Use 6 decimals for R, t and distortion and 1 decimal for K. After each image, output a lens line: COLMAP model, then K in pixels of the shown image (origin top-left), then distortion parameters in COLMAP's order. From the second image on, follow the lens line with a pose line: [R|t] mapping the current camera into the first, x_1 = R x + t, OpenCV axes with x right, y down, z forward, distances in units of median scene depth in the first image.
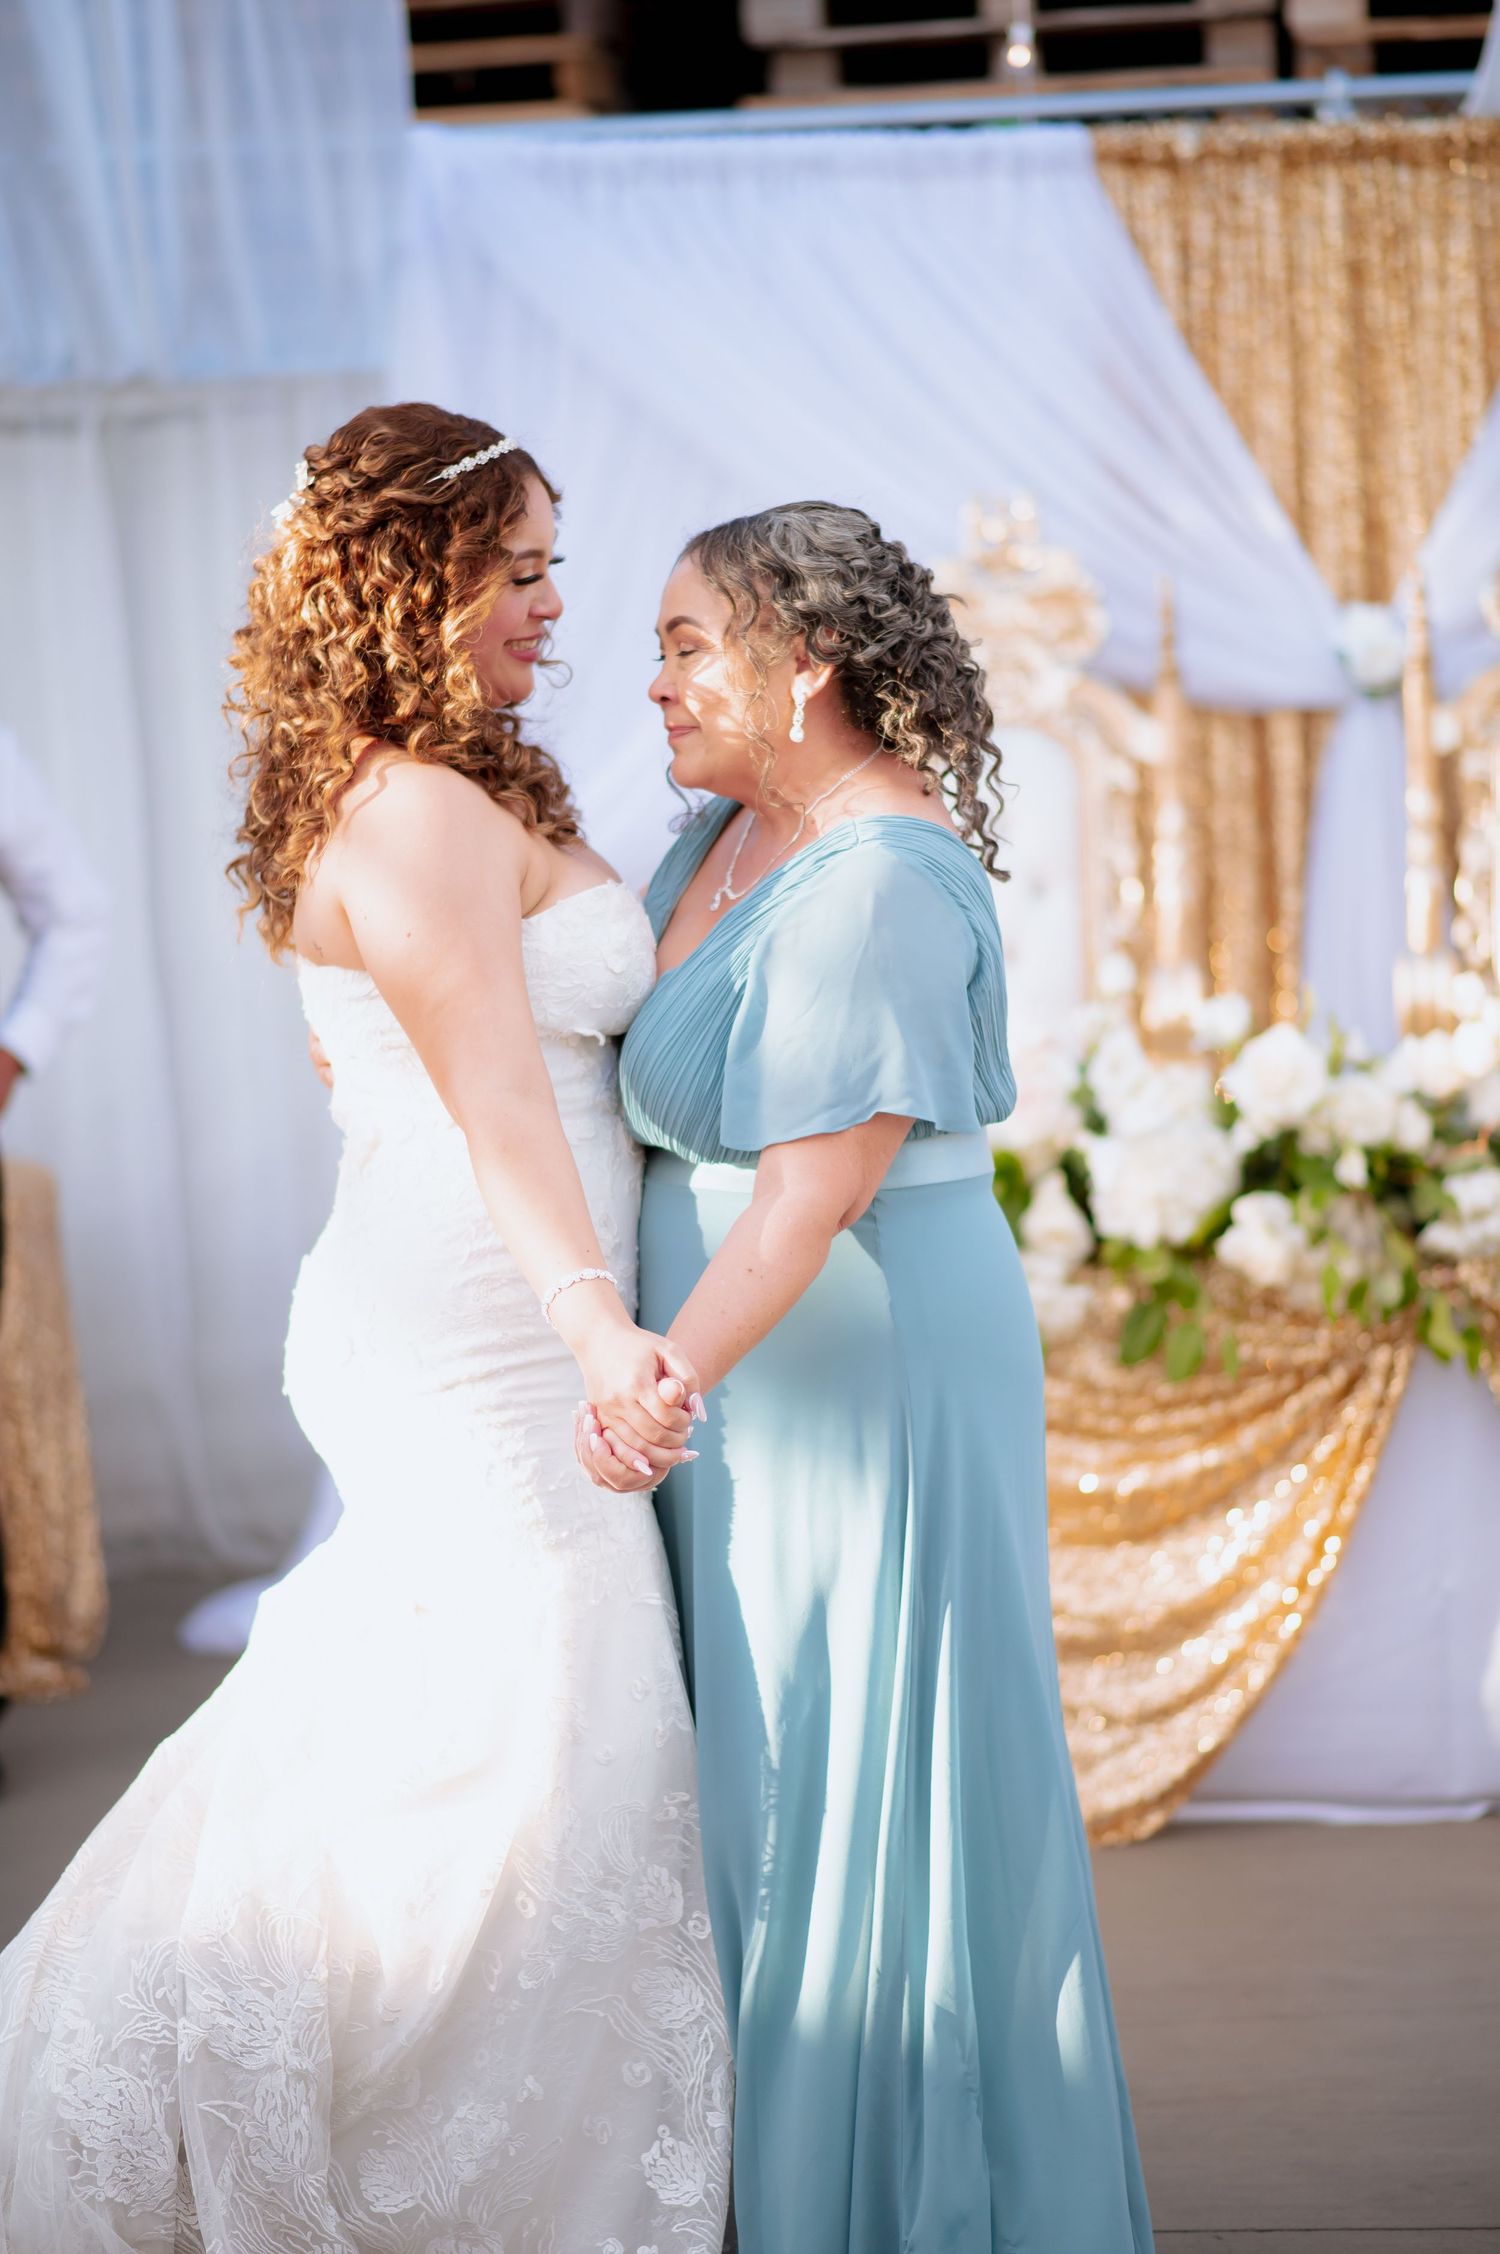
lens RADIAL K [[5503.0, 0, 750.0], [0, 5503.0, 1127.0], [0, 0, 1]] dist [0.065024, 0.716266]
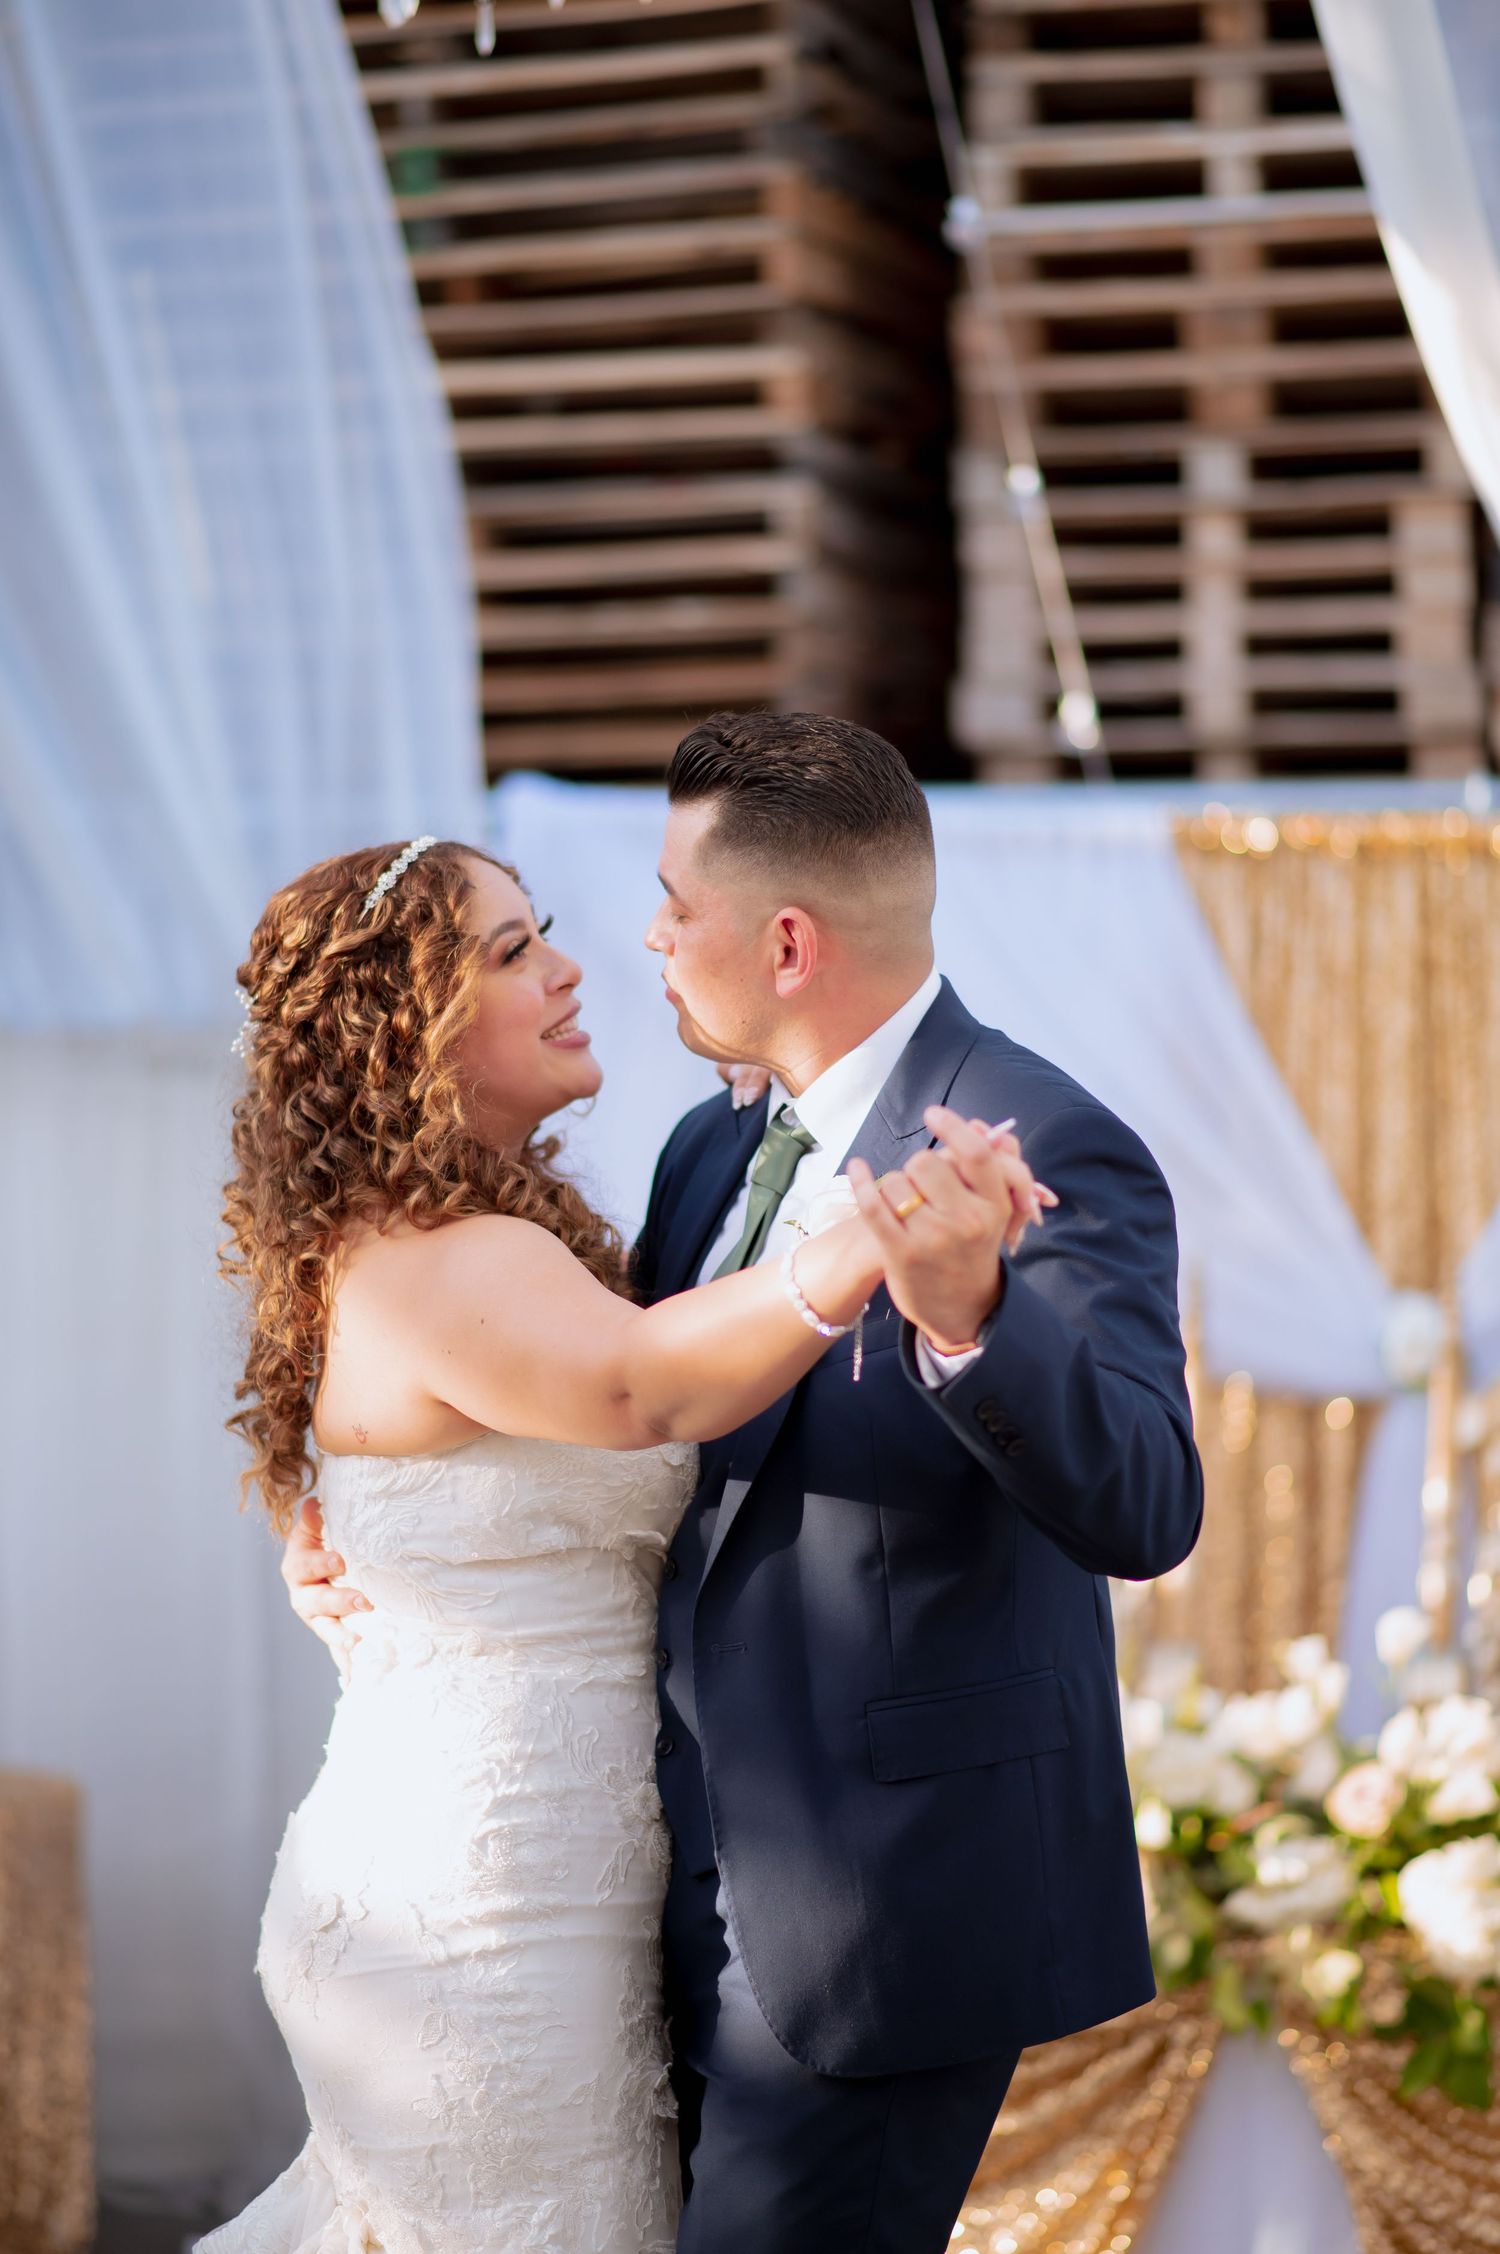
lens RADIAL K [[5503.0, 0, 750.0], [0, 5503.0, 1127.0], [0, 0, 1]] dist [0.065024, 0.716266]
pose [[0.987802, 0.047010, -0.148447, 0.141762], [-0.067682, 0.988196, -0.137433, 0.019110], [0.140234, 0.145803, 0.979324, 0.015819]]
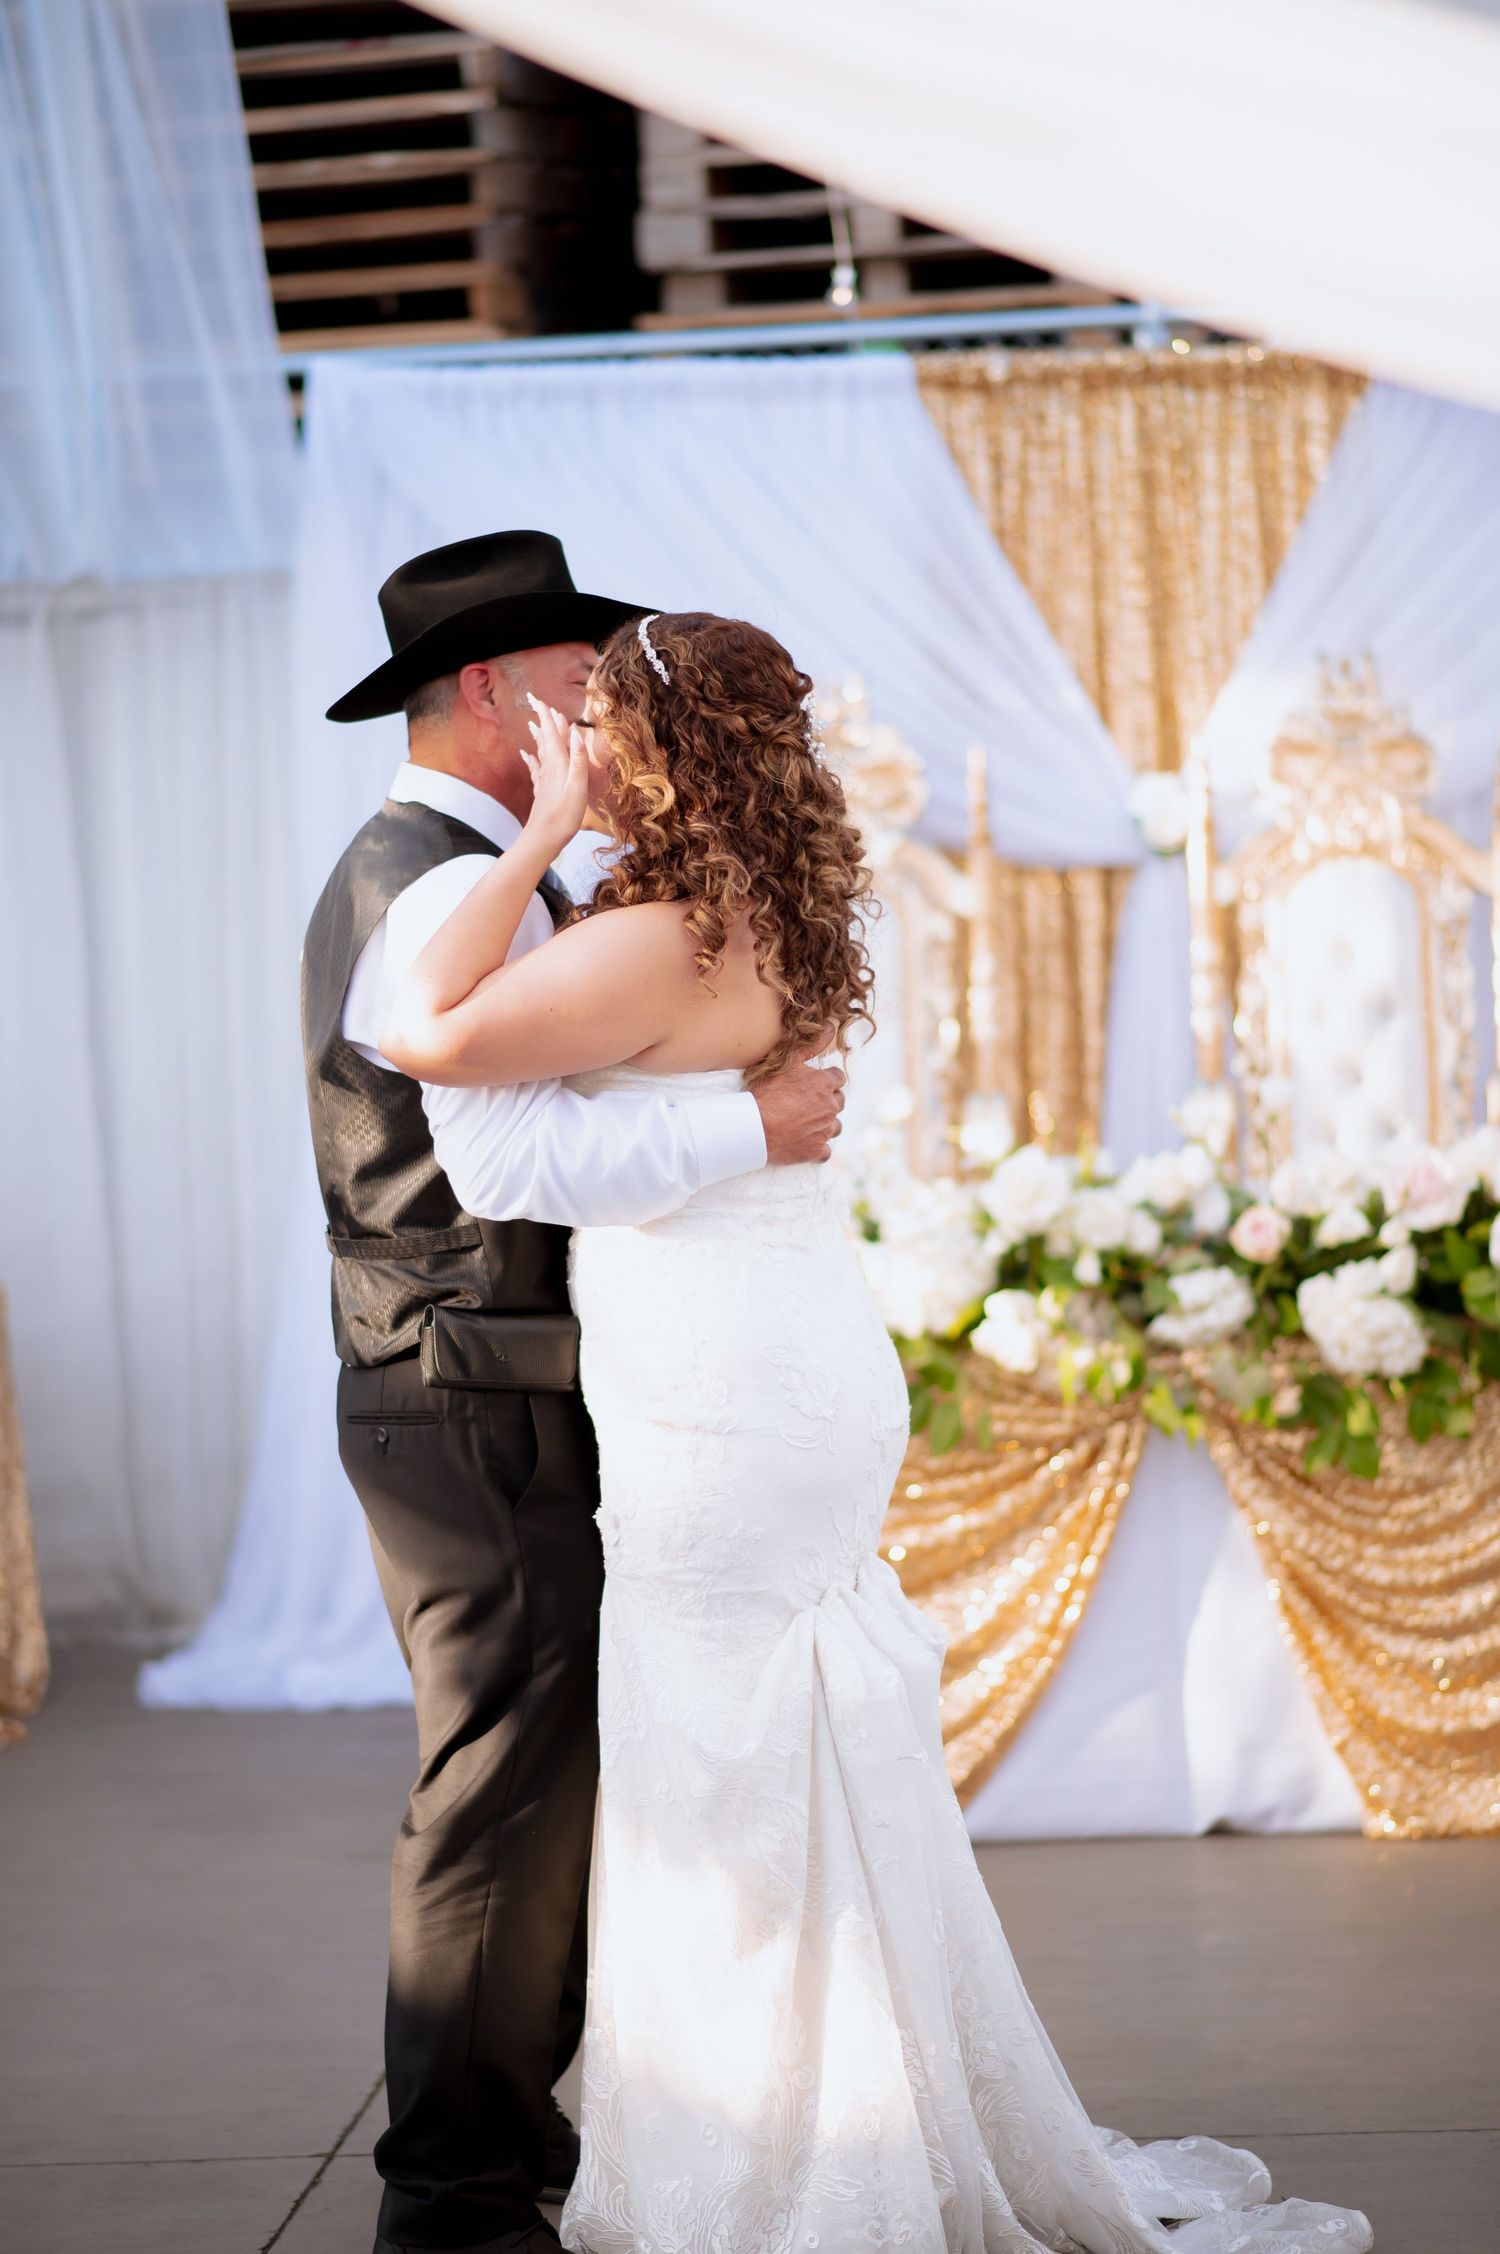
lens RADIAL K [[5503.0, 0, 750.0], [0, 5503.0, 1127.0], [0, 0, 1]] dist [0.065024, 0.716266]
pose [[0.999926, -0.006231, -0.010447, 0.040165], [0.005983, 0.999703, -0.023628, 0.003684], [0.010591, 0.023563, 0.999666, -0.129748]]
